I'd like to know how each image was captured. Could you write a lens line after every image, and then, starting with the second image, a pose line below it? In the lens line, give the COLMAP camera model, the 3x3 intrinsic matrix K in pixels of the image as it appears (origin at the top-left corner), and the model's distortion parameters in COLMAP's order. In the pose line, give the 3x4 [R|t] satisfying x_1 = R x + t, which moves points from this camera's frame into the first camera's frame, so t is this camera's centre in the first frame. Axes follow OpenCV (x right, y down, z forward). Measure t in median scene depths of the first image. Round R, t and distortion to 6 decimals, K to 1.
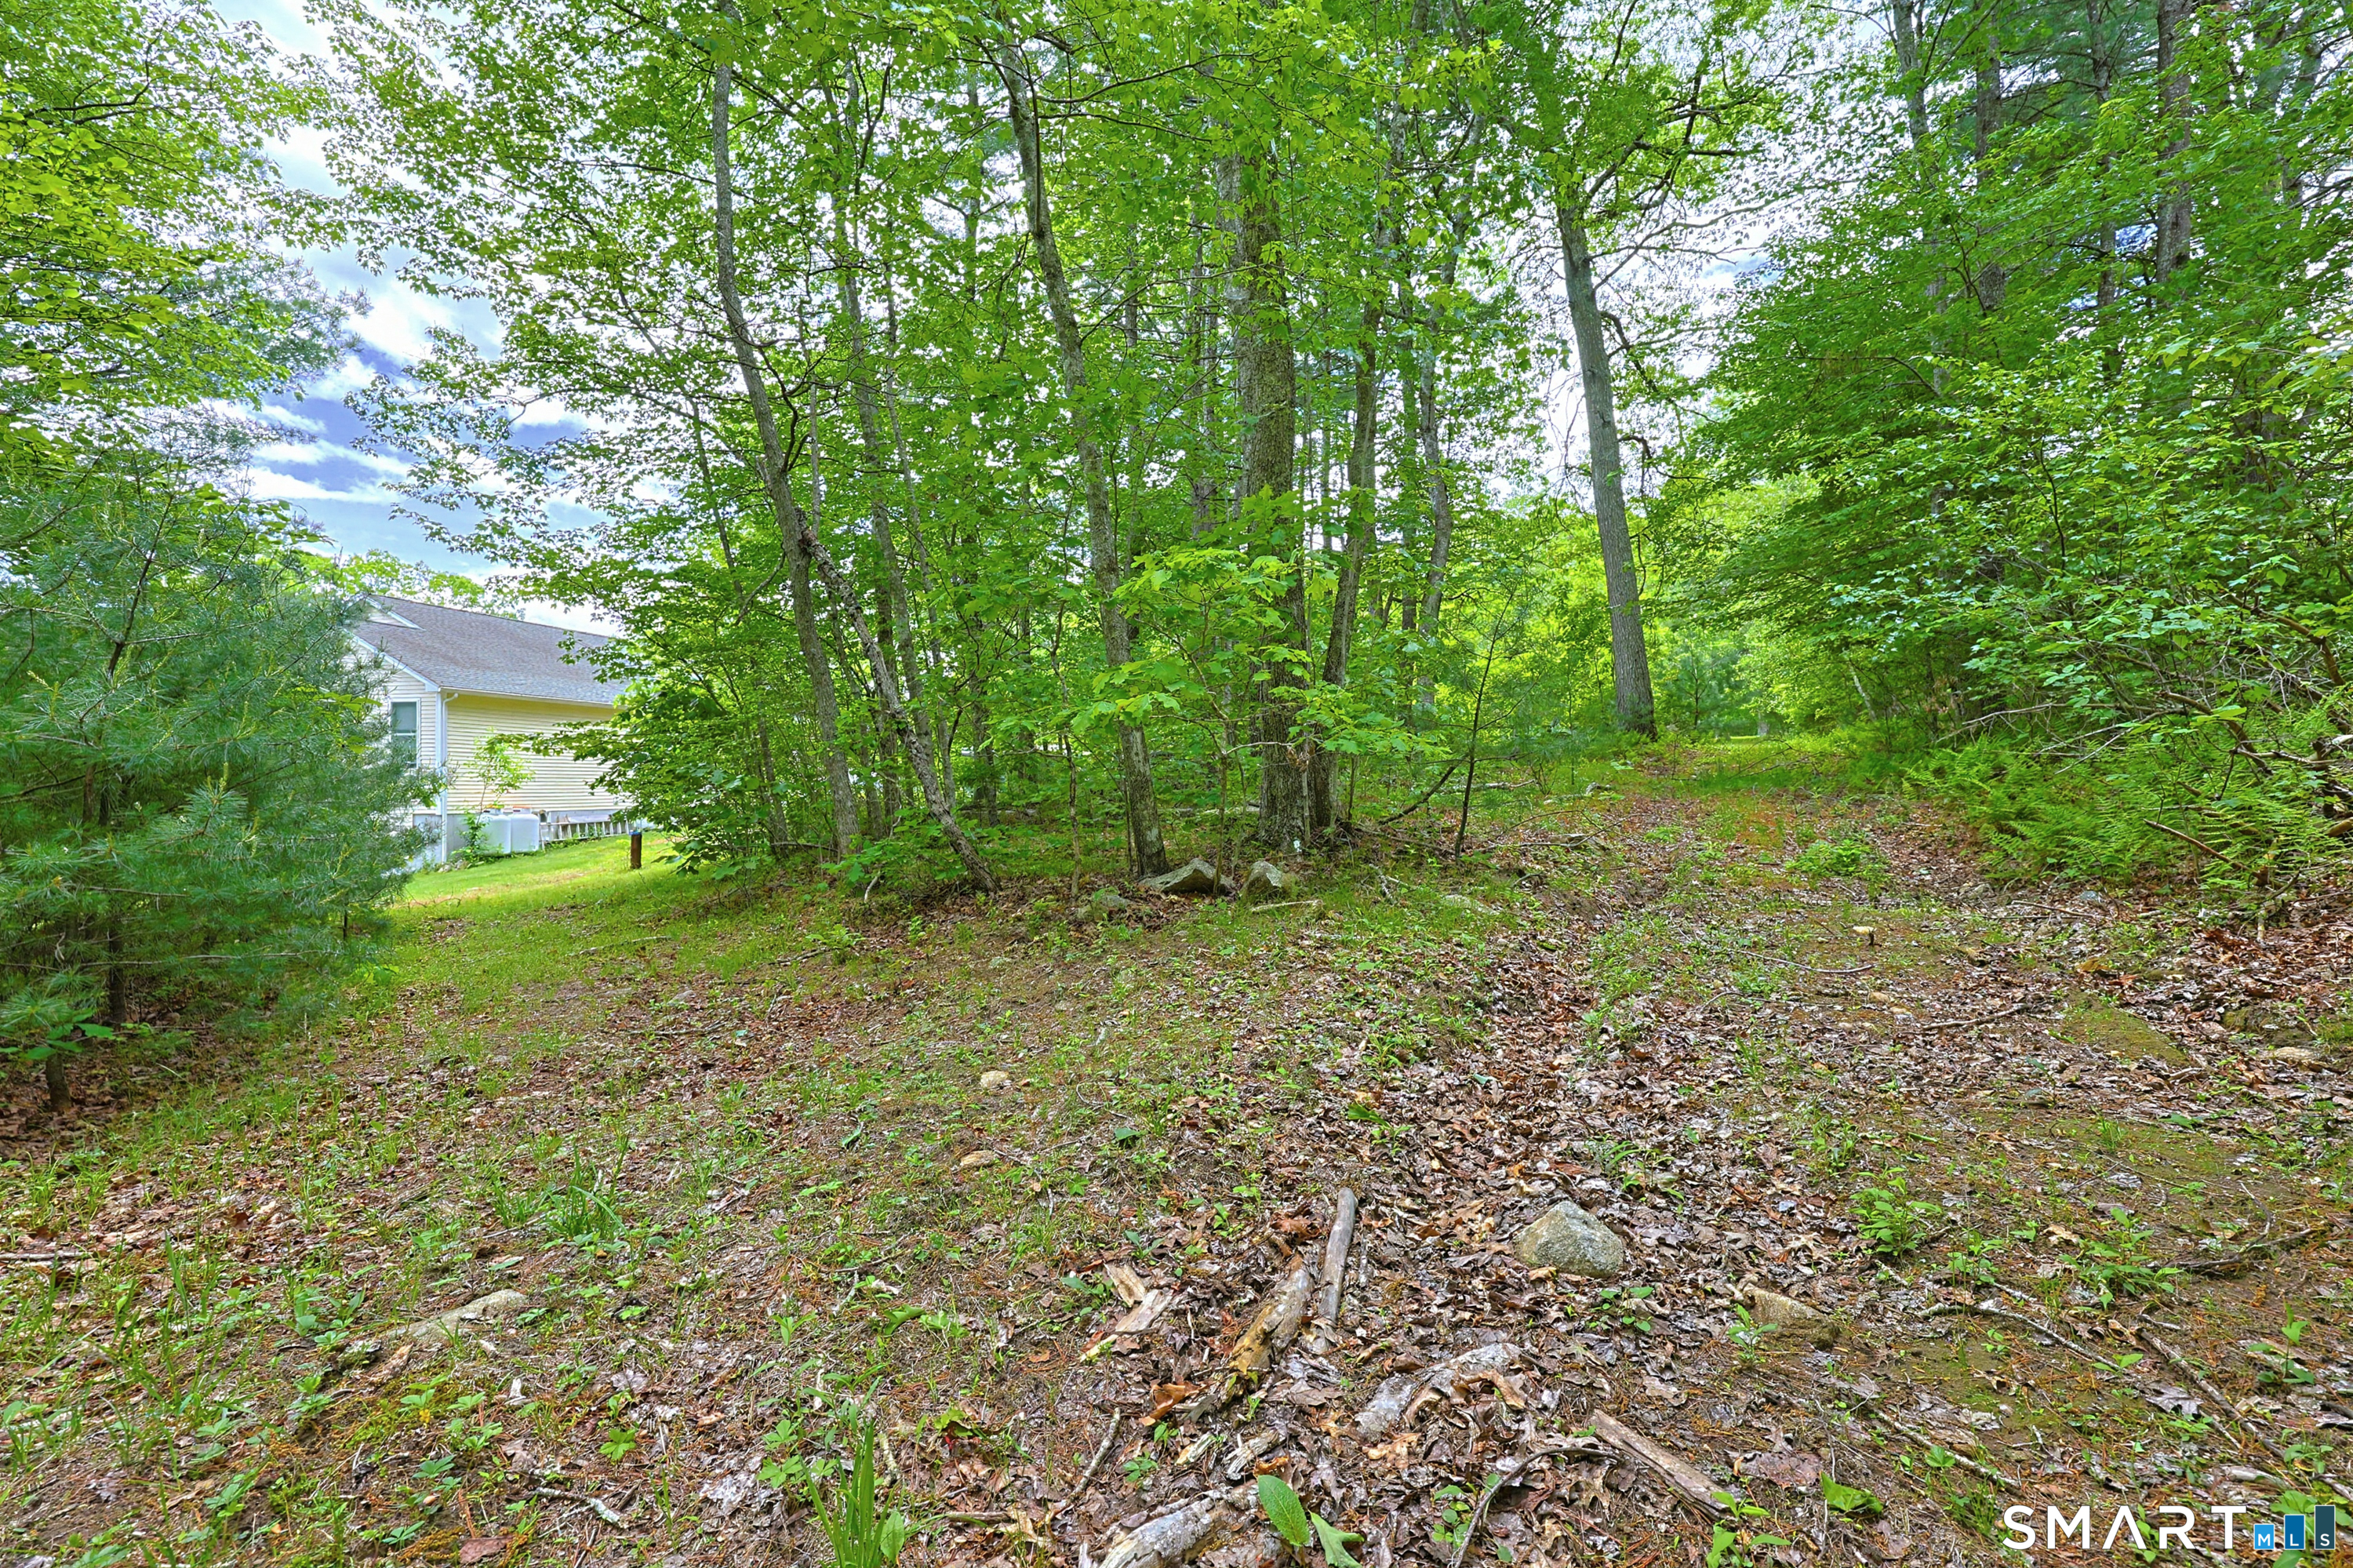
lens RADIAL K [[996.6, 0, 1176.6], [0, 996.6, 785.6], [0, 0, 1]] dist [0.000030, 0.000001]
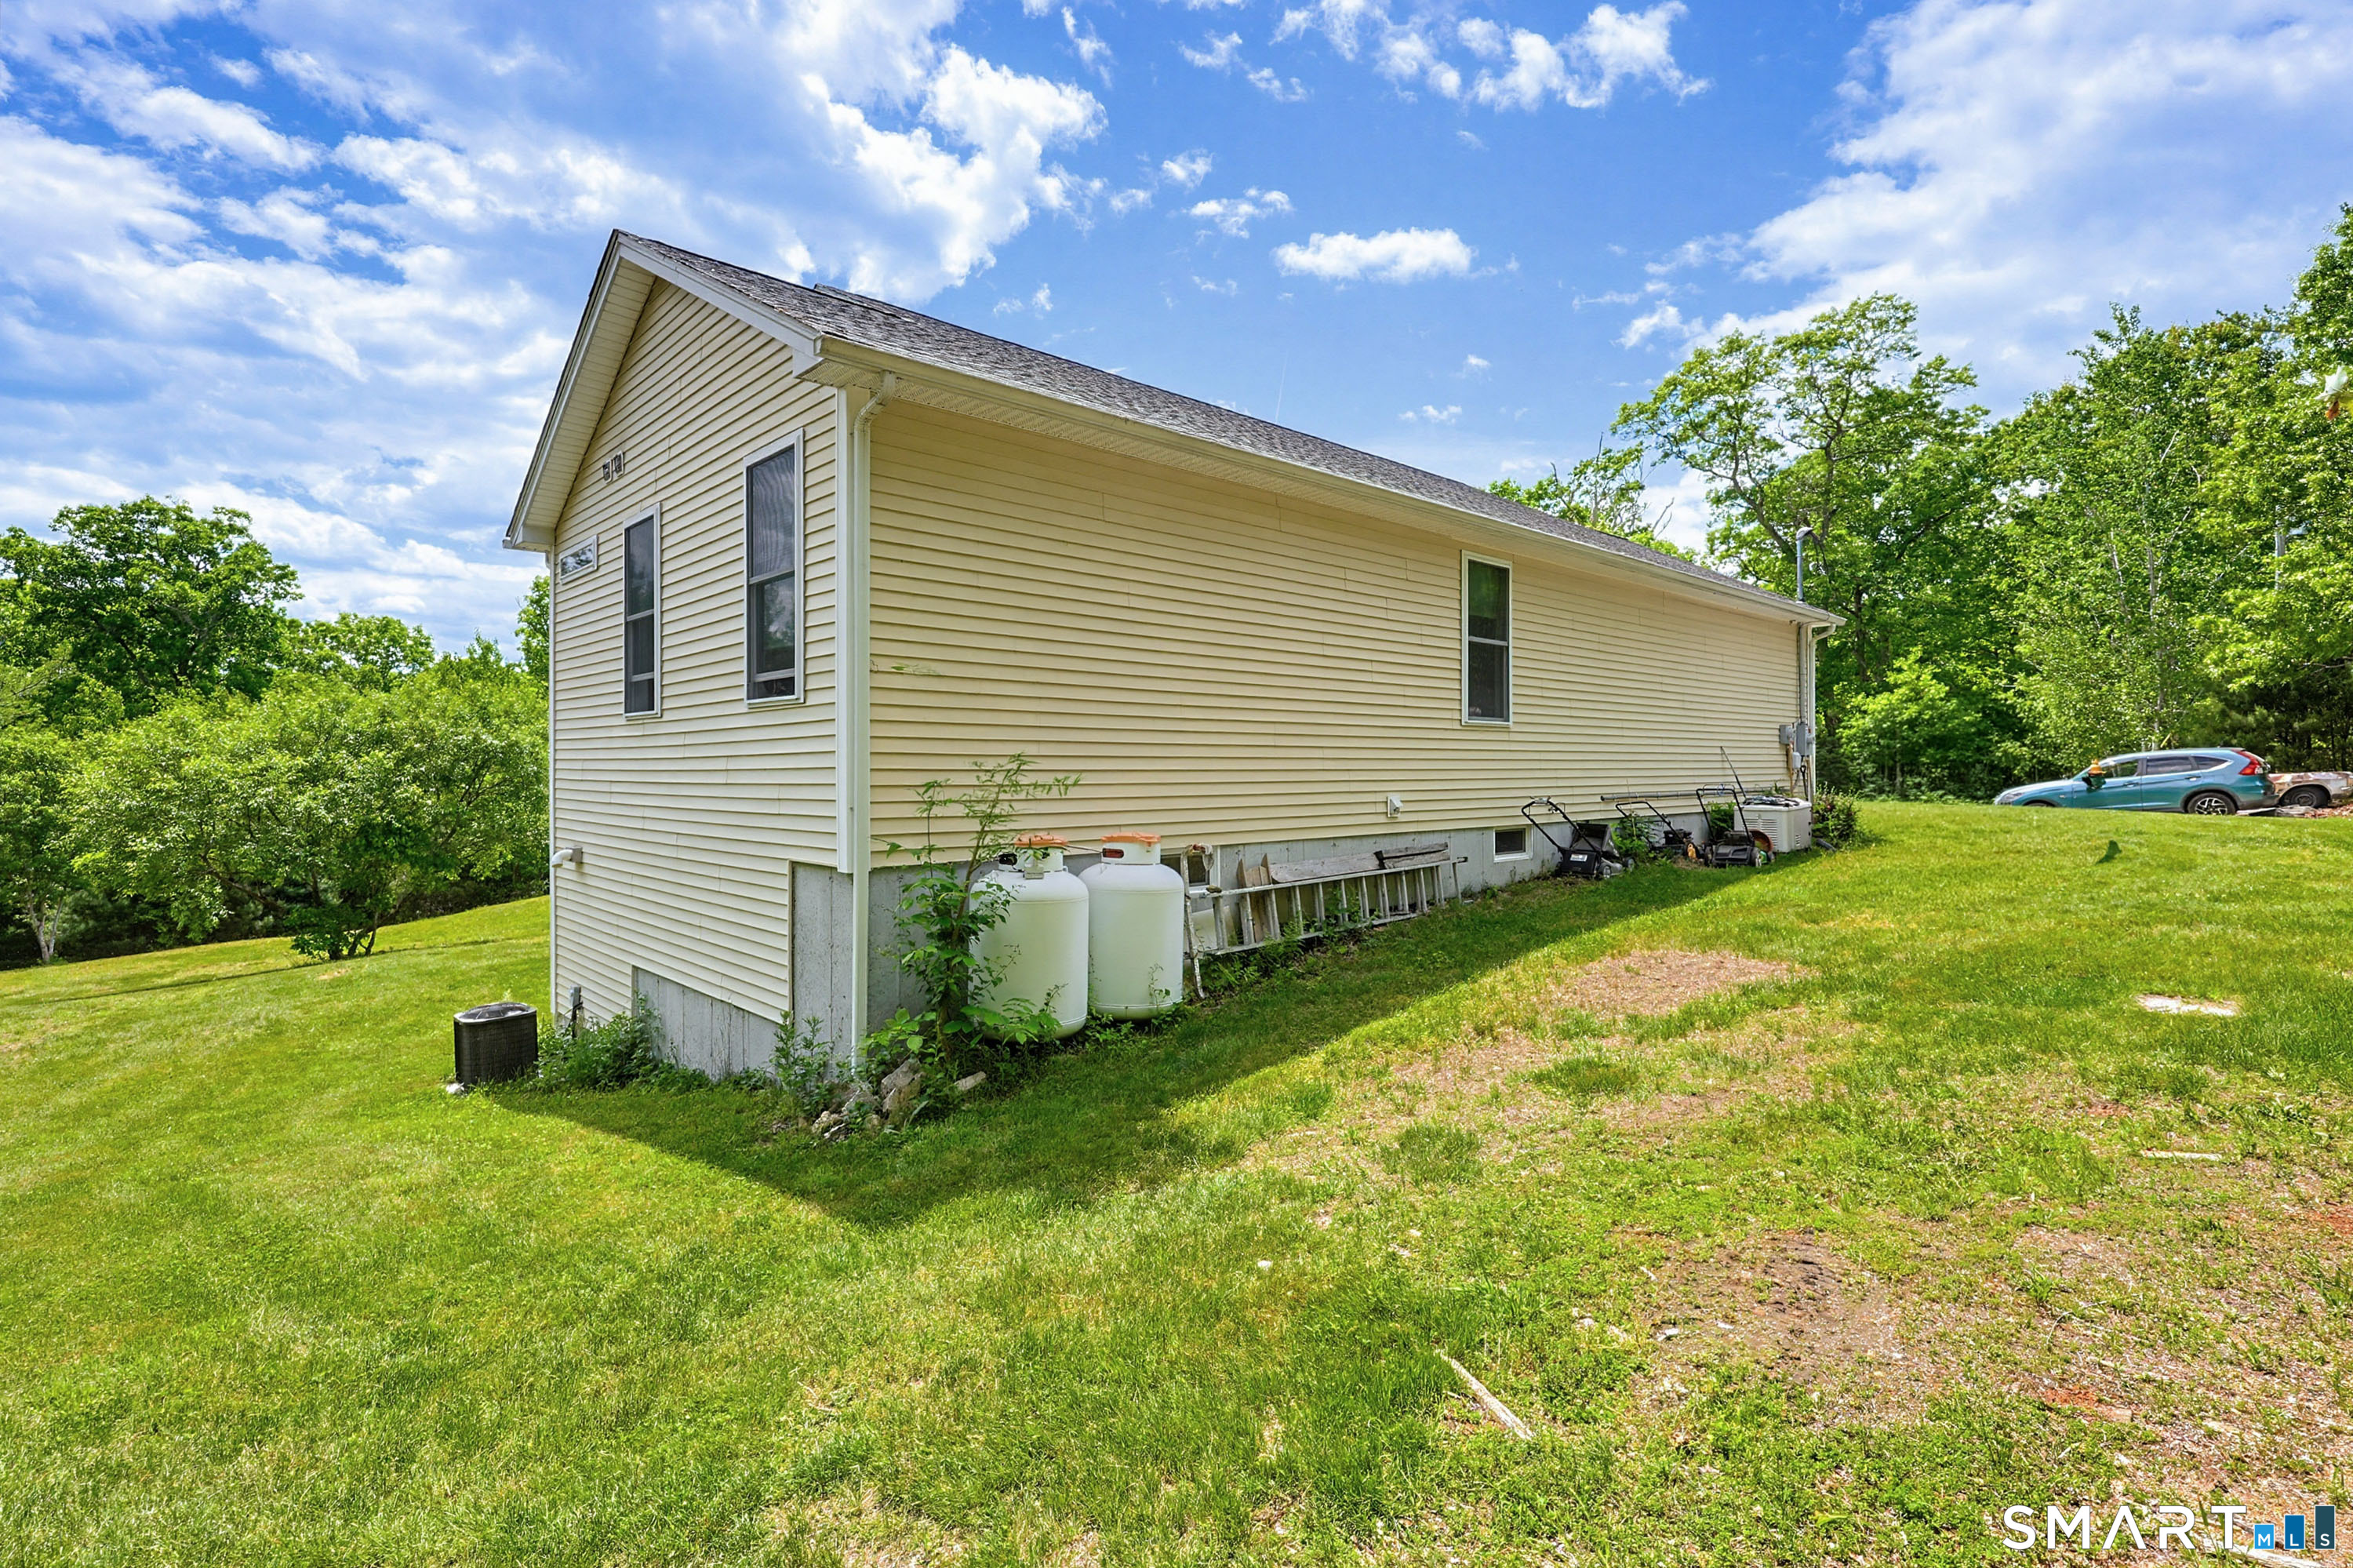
lens RADIAL K [[1097.2, 0, 1176.4], [0, 1097.2, 777.3], [0, 0, 1]] dist [-0.000001, 0.000000]
pose [[0.848236, 0.001461, -0.529616, -0.470618], [0.001947, 0.999981, 0.005878, 0.005377], [0.529614, -0.006017, 0.848217, 0.726278]]
